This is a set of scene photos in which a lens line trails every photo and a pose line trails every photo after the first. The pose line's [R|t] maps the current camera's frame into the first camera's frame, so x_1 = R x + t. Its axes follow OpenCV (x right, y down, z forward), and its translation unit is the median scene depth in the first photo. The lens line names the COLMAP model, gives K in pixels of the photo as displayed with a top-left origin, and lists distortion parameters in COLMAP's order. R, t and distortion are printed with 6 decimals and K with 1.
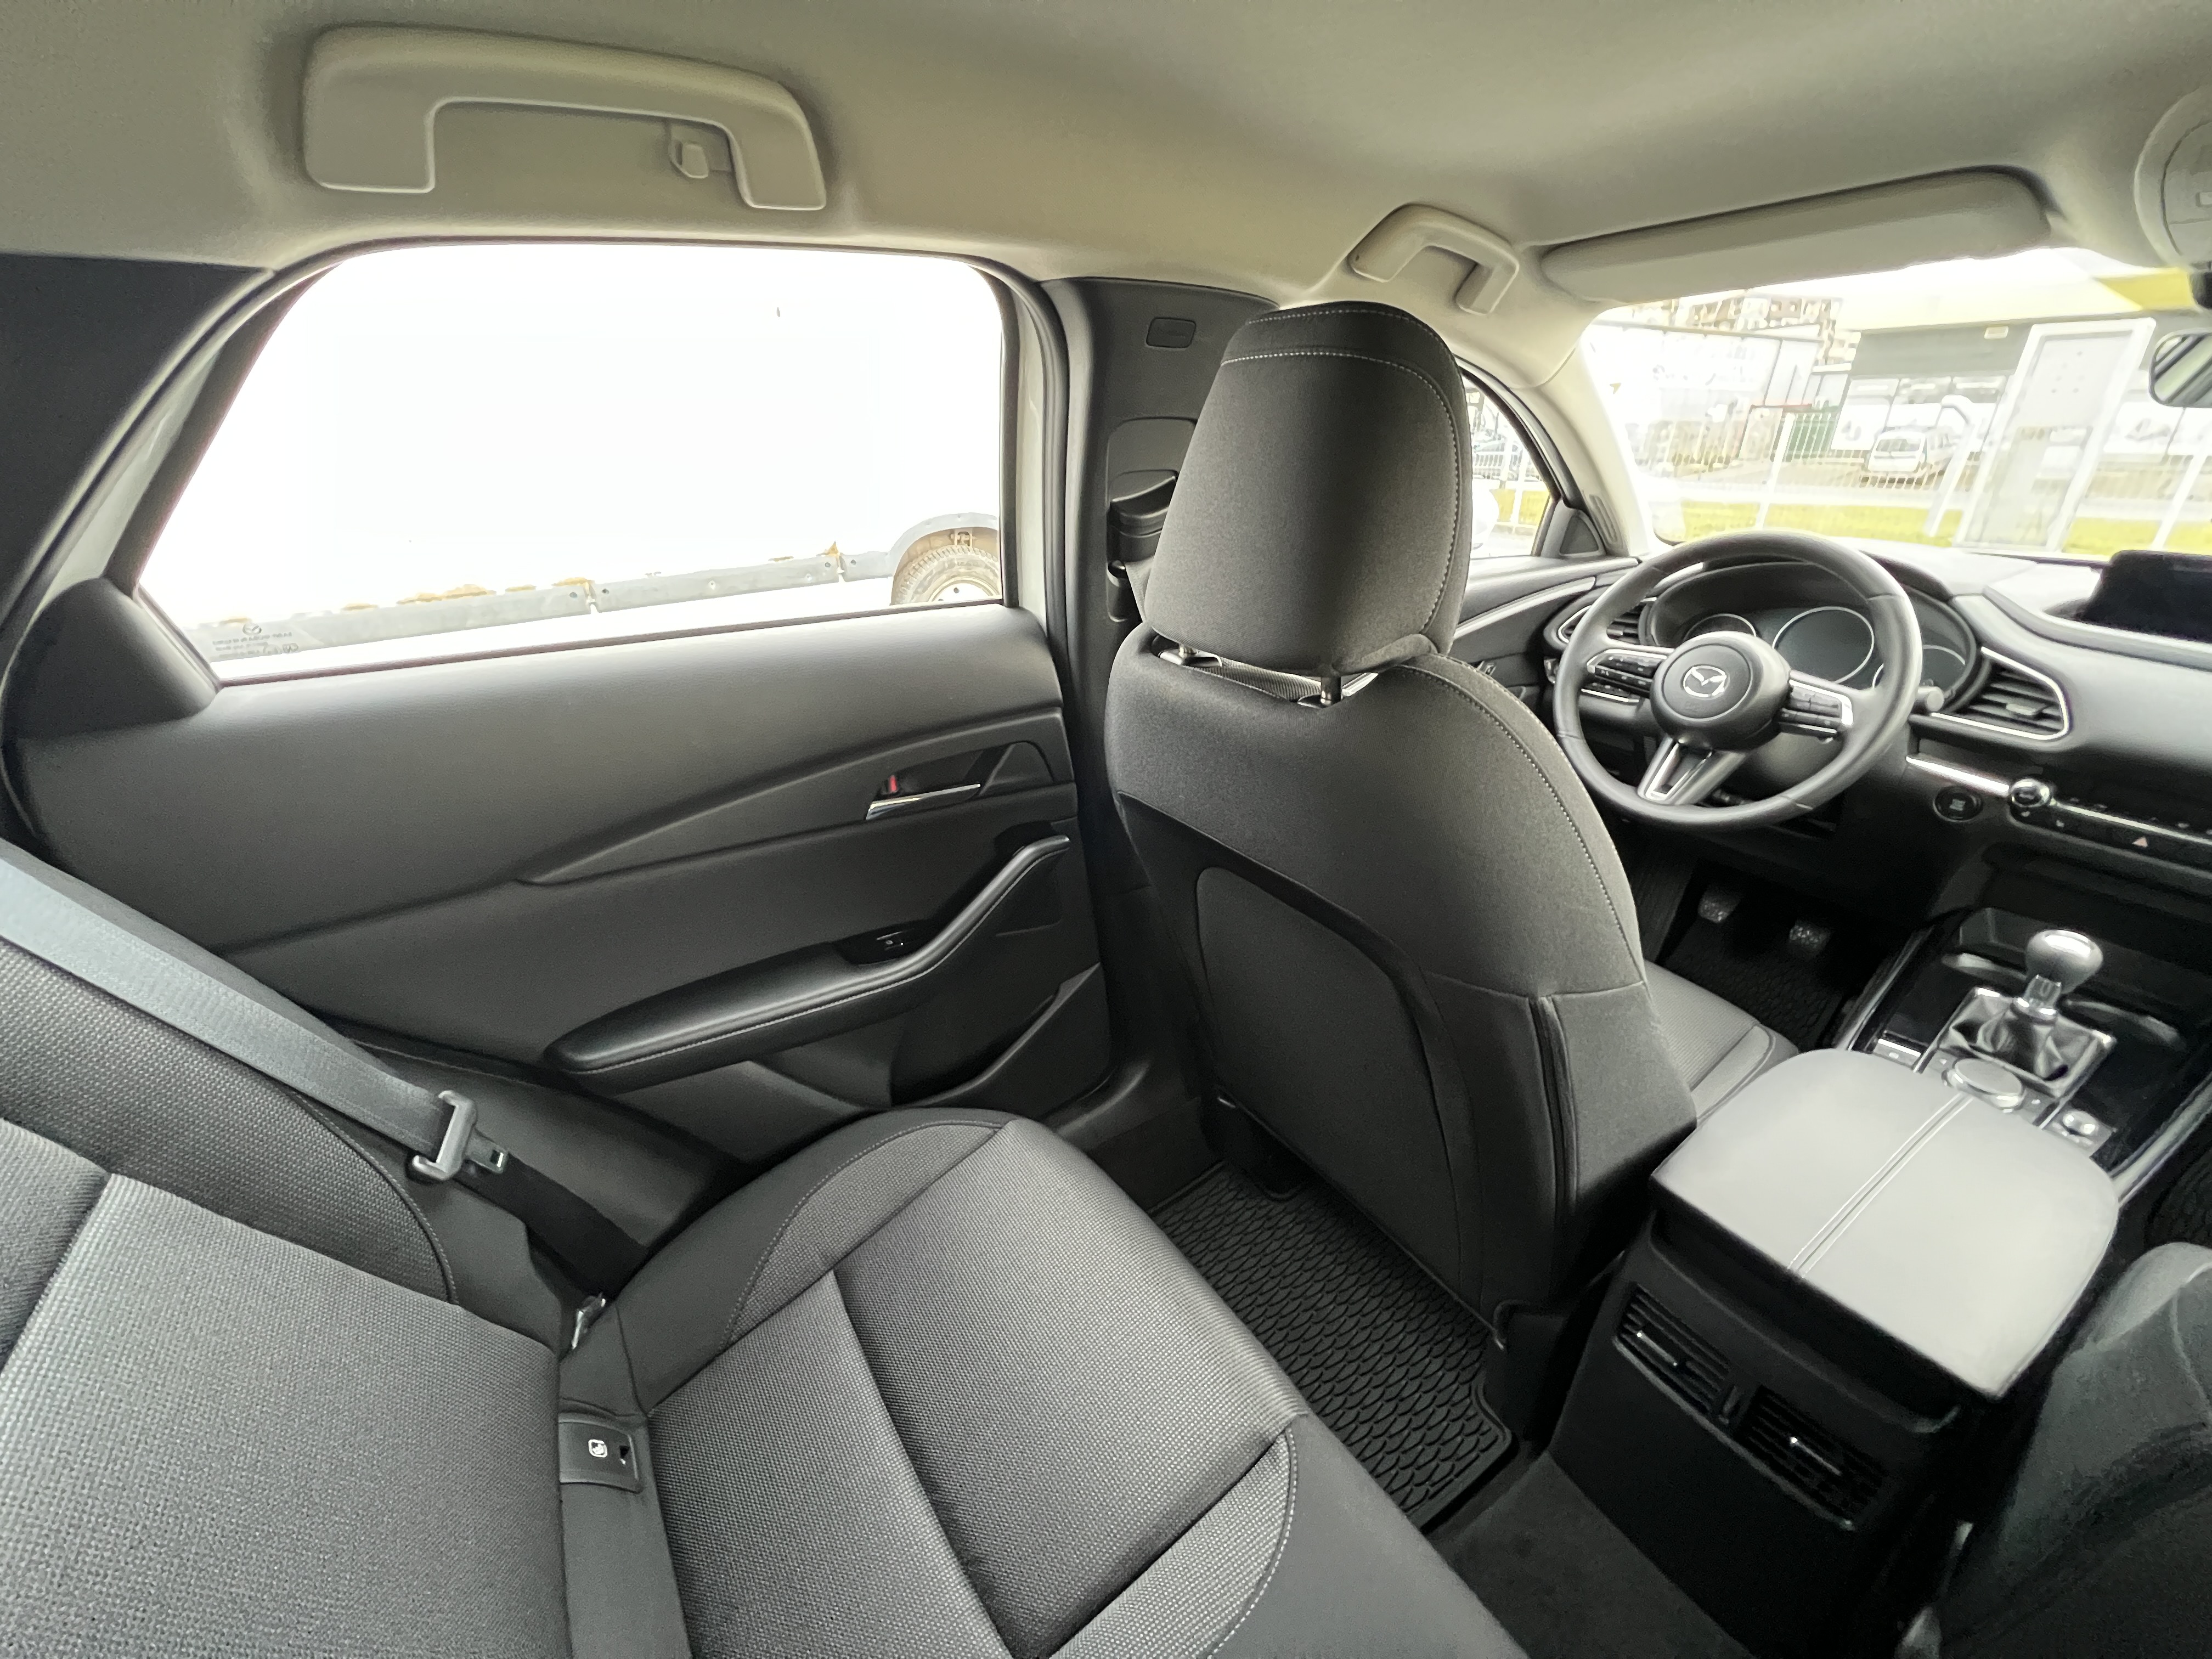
lens RADIAL K [[888.1, 0, 1109.6], [0, 888.1, 822.5], [0, 0, 1]] dist [-0.001412, 0.000751]
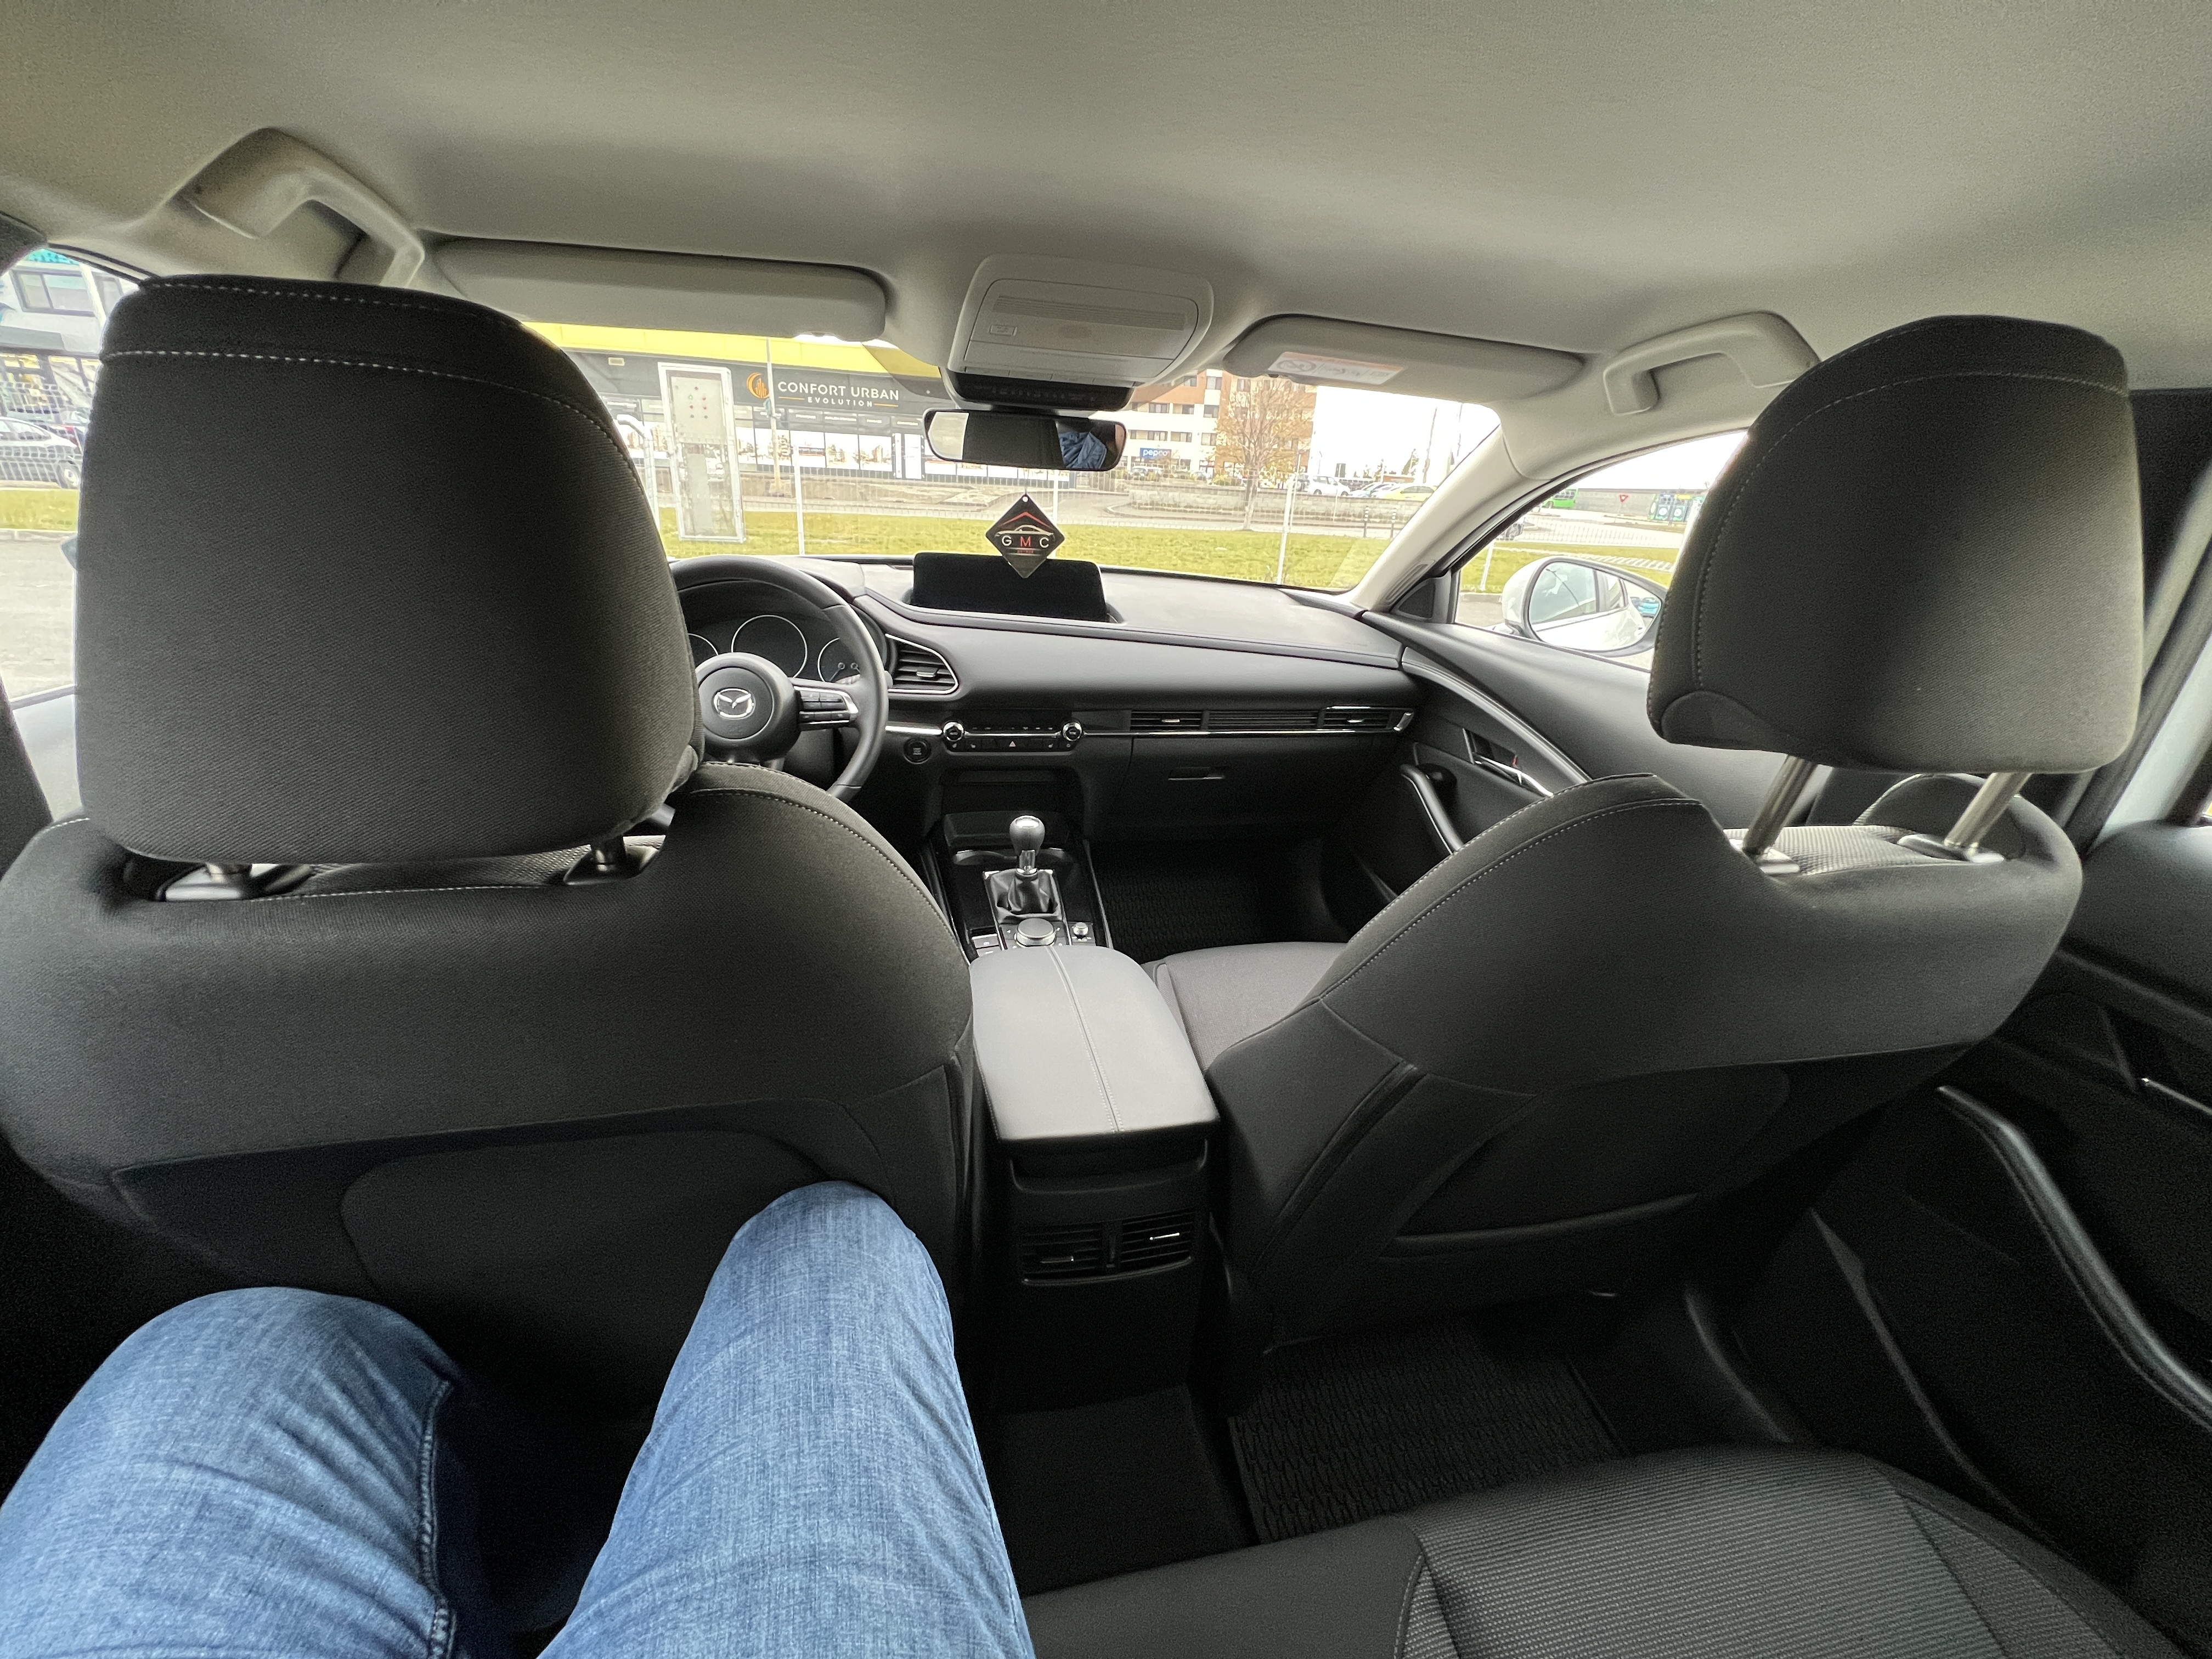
lens RADIAL K [[888.1, 0, 1109.6], [0, 888.1, 822.5], [0, 0, 1]] dist [-0.001412, 0.000751]
pose [[0.365832, -0.329735, 0.870312, -0.130724], [0.330134, 0.920300, 0.209904, -0.112505], [-0.870160, 0.210530, 0.445532, 0.199259]]
